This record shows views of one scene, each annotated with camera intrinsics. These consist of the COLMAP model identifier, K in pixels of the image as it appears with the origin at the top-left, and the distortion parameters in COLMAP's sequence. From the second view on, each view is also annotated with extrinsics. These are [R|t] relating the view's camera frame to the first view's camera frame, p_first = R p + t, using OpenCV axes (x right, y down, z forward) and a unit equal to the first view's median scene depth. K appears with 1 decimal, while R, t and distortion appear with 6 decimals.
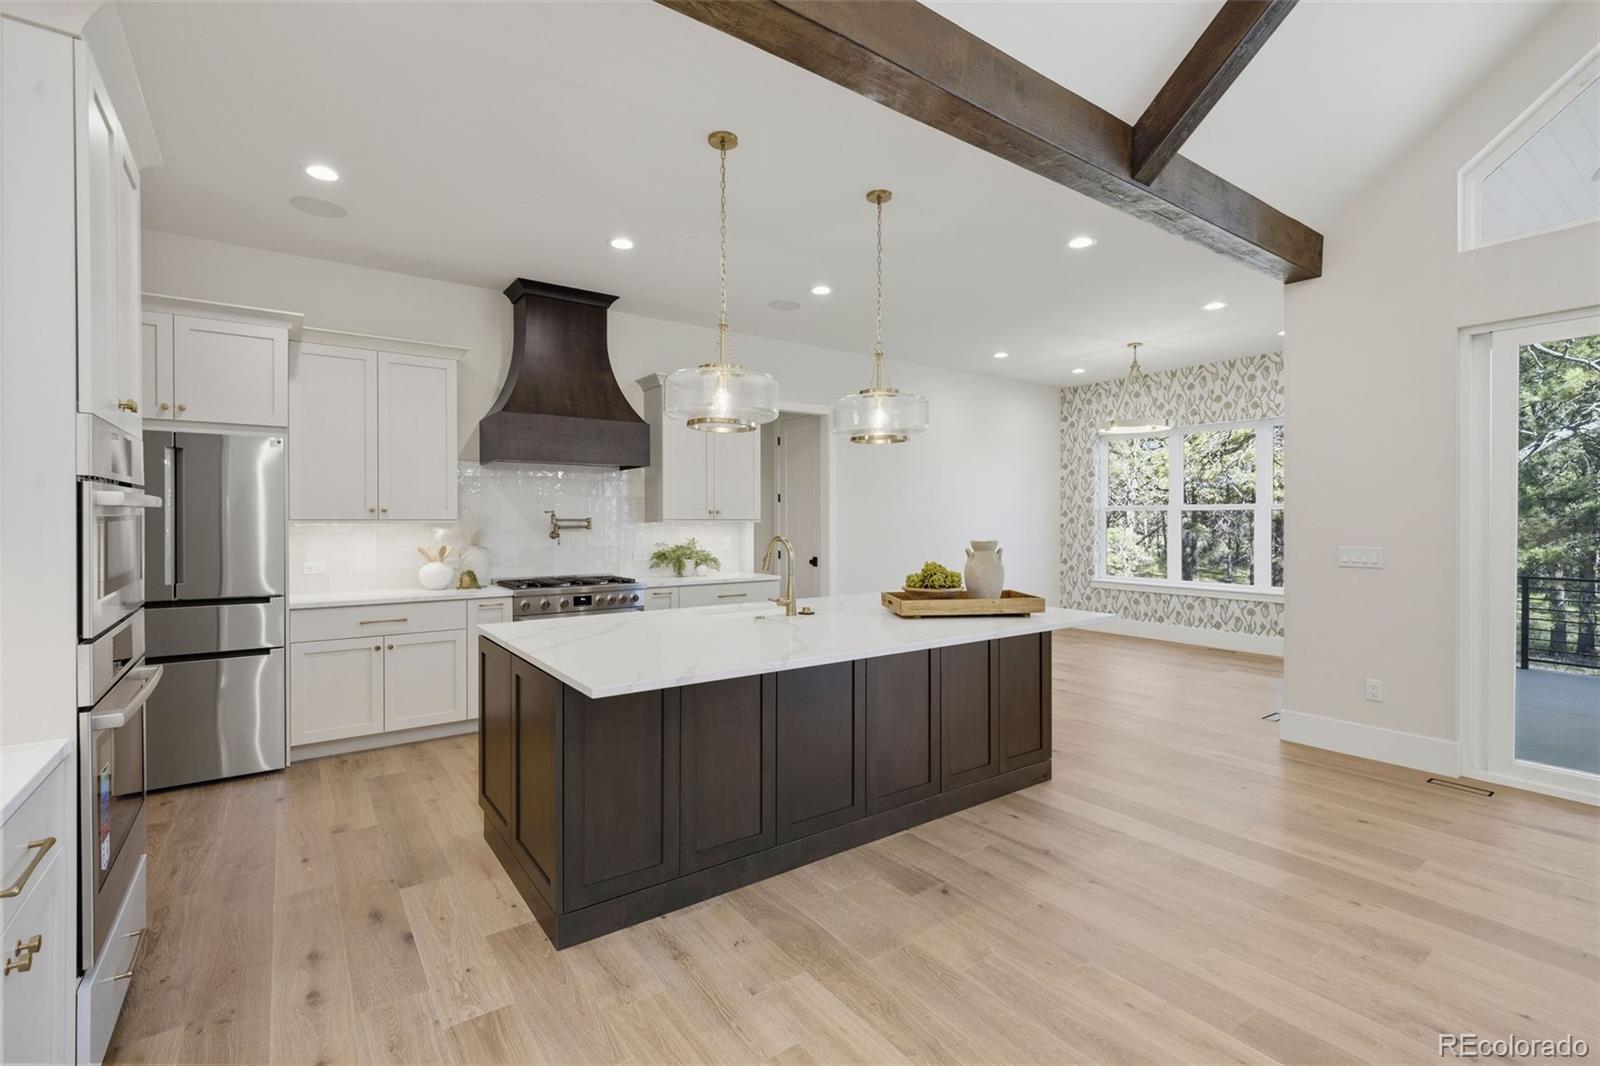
lens RADIAL K [[731.0, 0, 804.0], [0, 731.0, 525.1], [0, 0, 1]] dist [0.074171, 0.000012]
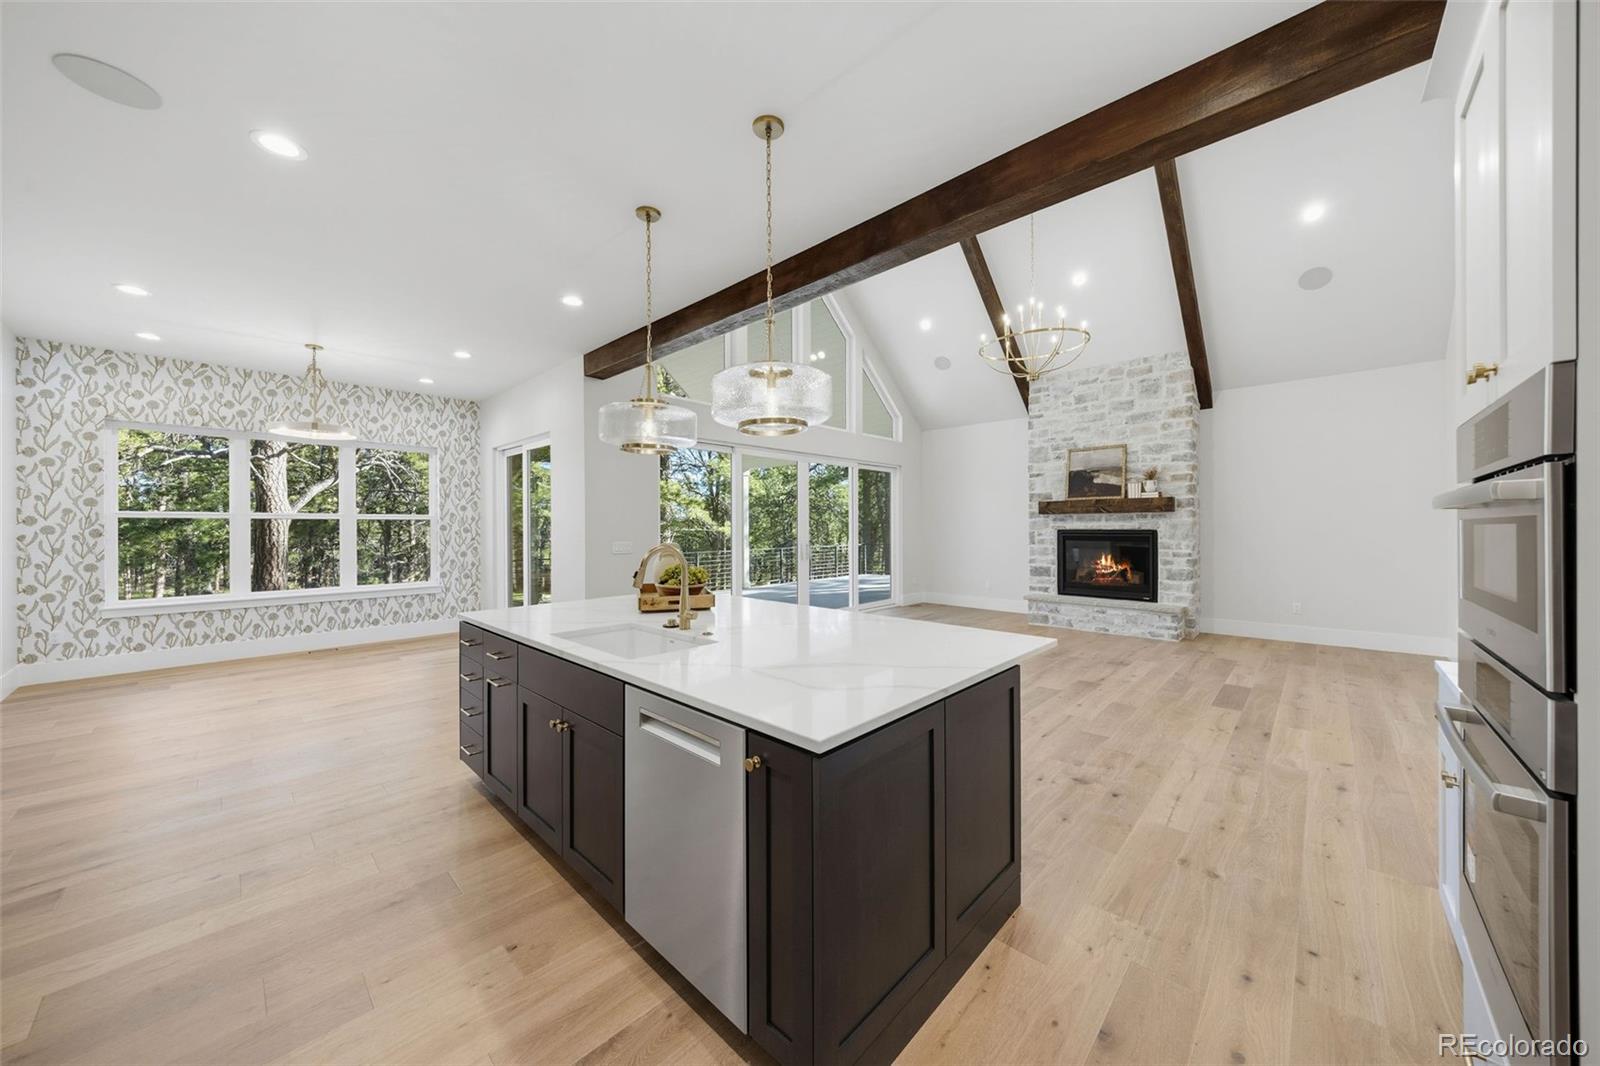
lens RADIAL K [[562.4, 0, 800.0], [0, 562.4, 533.0], [0, 0, 1]] dist [-0.003421, -0.000104]
pose [[-0.174733, -0.012019, 0.984542, -0.422931], [0.011995, 0.999825, 0.014334, -0.004377], [-0.984543, 0.014314, -0.174558, 0.573776]]
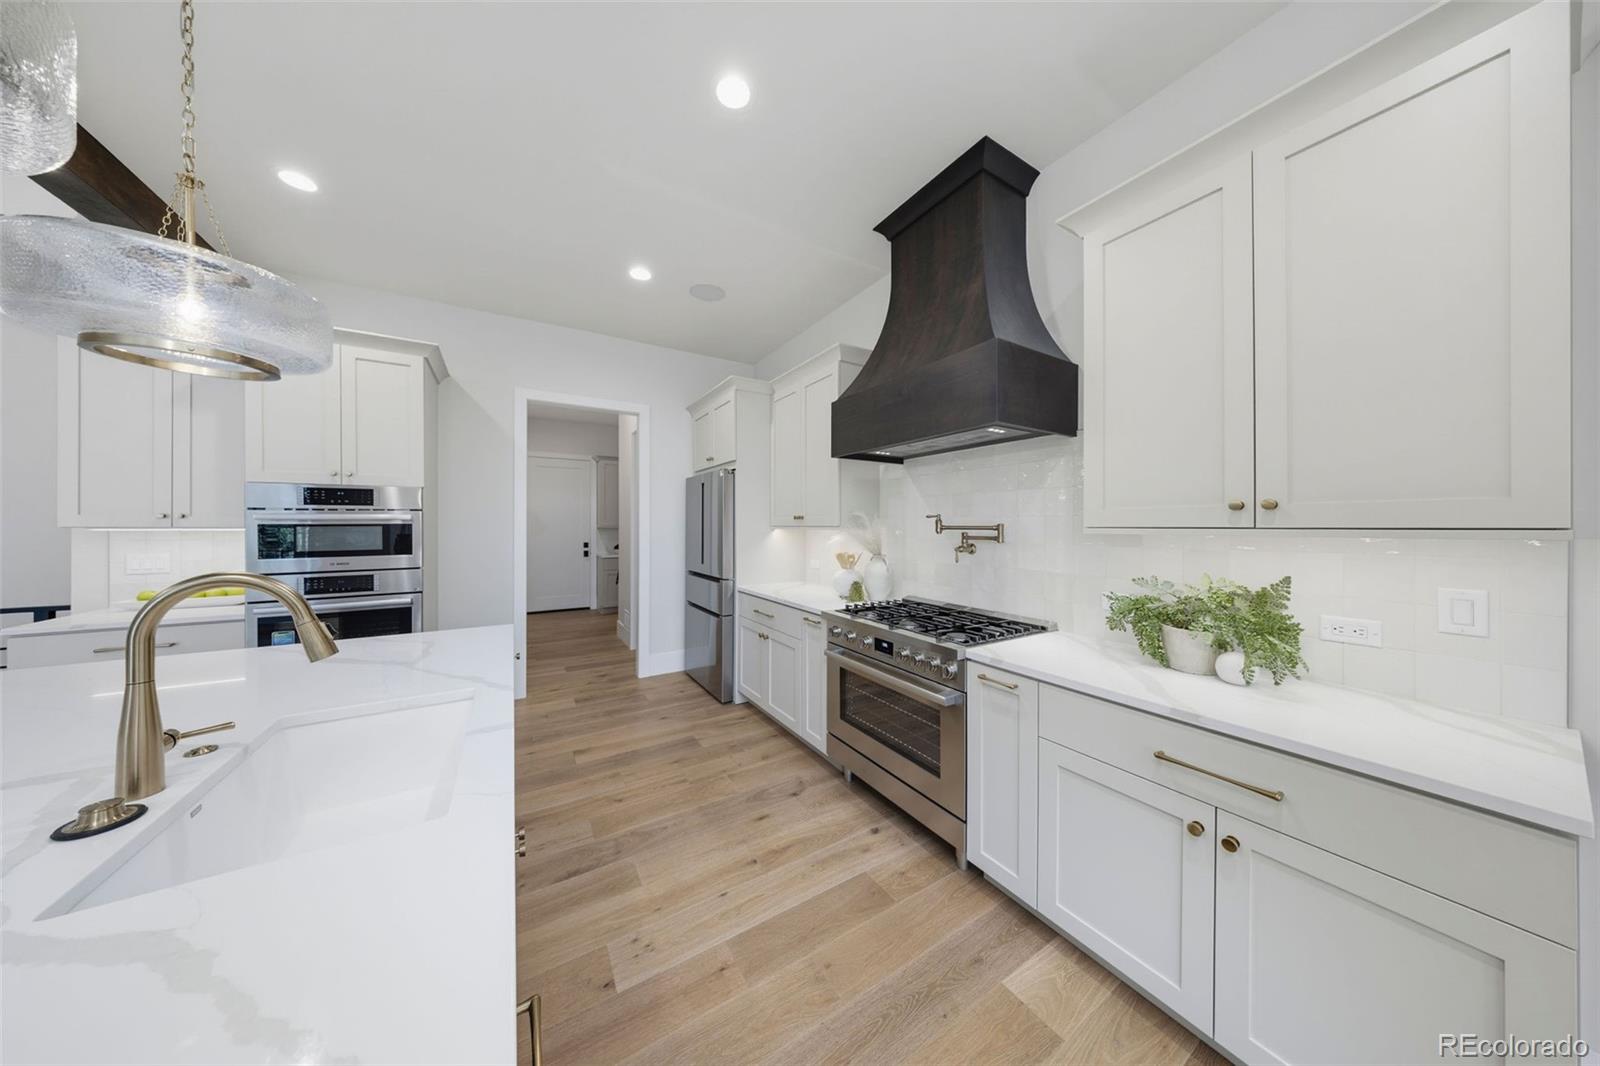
lens RADIAL K [[462.4, 0, 799.7], [0, 462.4, 524.8], [0, 0, 1]] dist [-0.000120, -0.000017]
pose [[-0.076364, -0.002667, -0.997076, 0.104065], [-0.009662, 0.999951, -0.001935, -0.006060], [0.997033, 0.009486, -0.076386, 0.780422]]
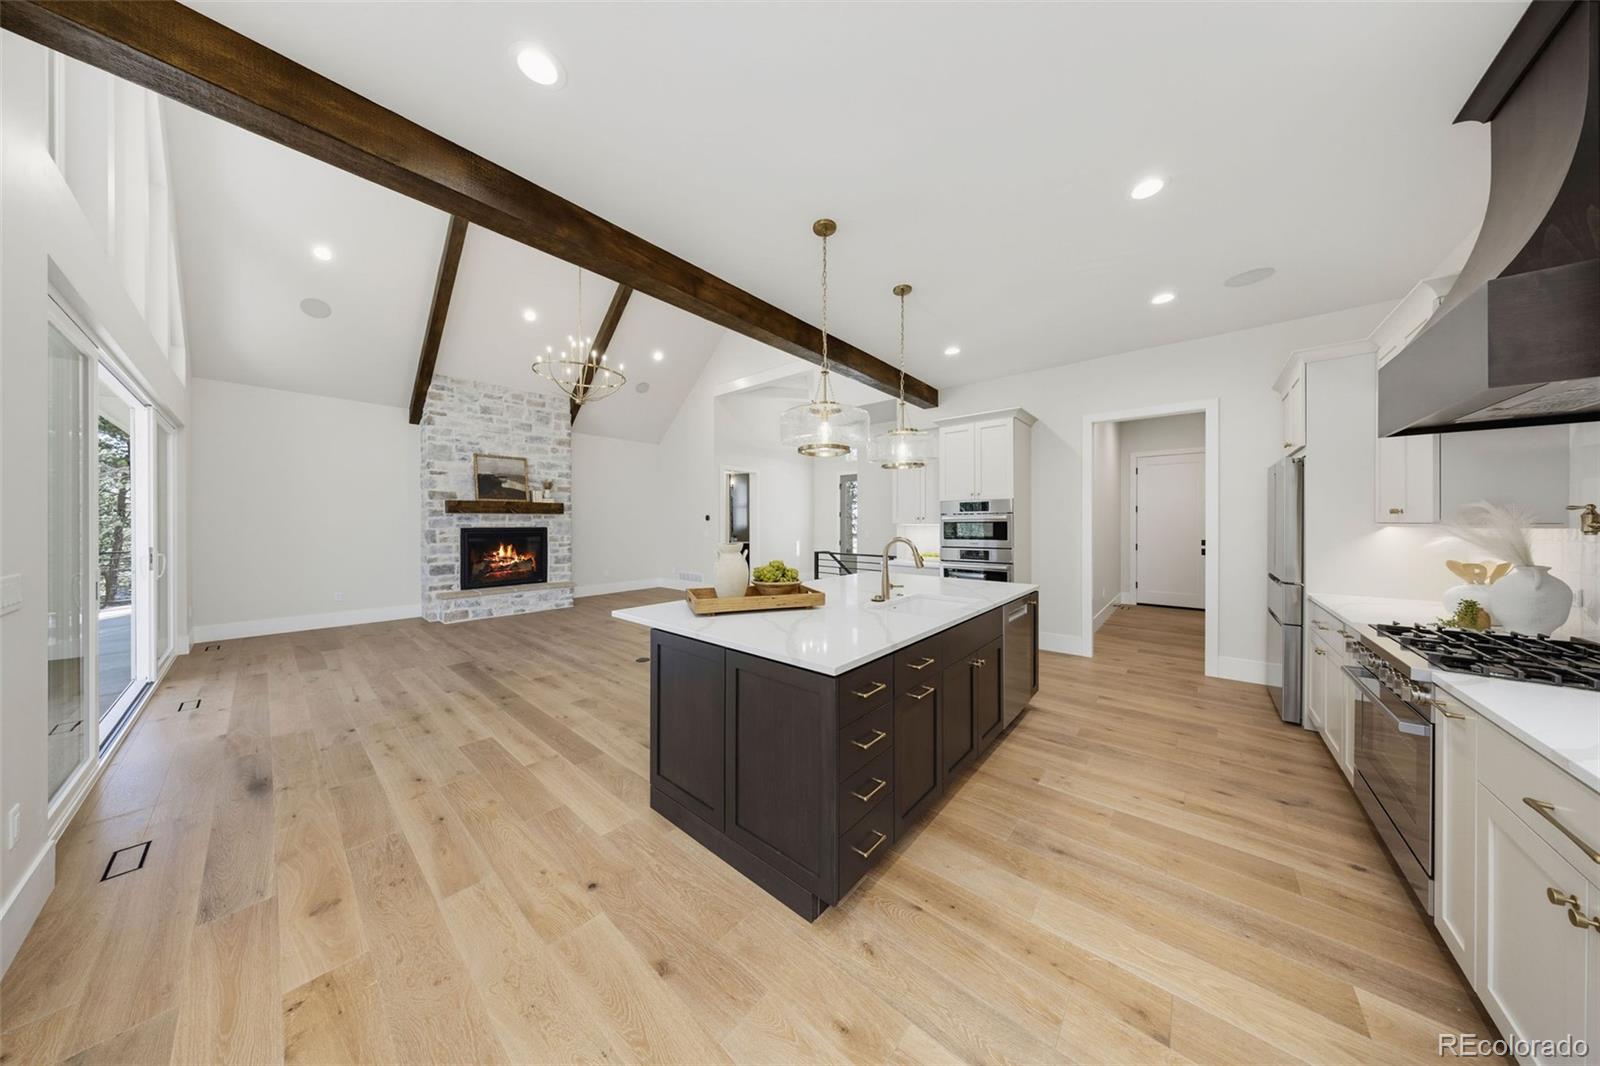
lens RADIAL K [[462.4, 0, 799.7], [0, 462.4, 524.8], [0, 0, 1]] dist [-0.000120, -0.000017]
pose [[-0.971052, 0.002320, -0.238856, 0.181334], [-0.000812, 0.999915, 0.013015, -0.008416], [0.238866, 0.012832, -0.970968, 1.007579]]
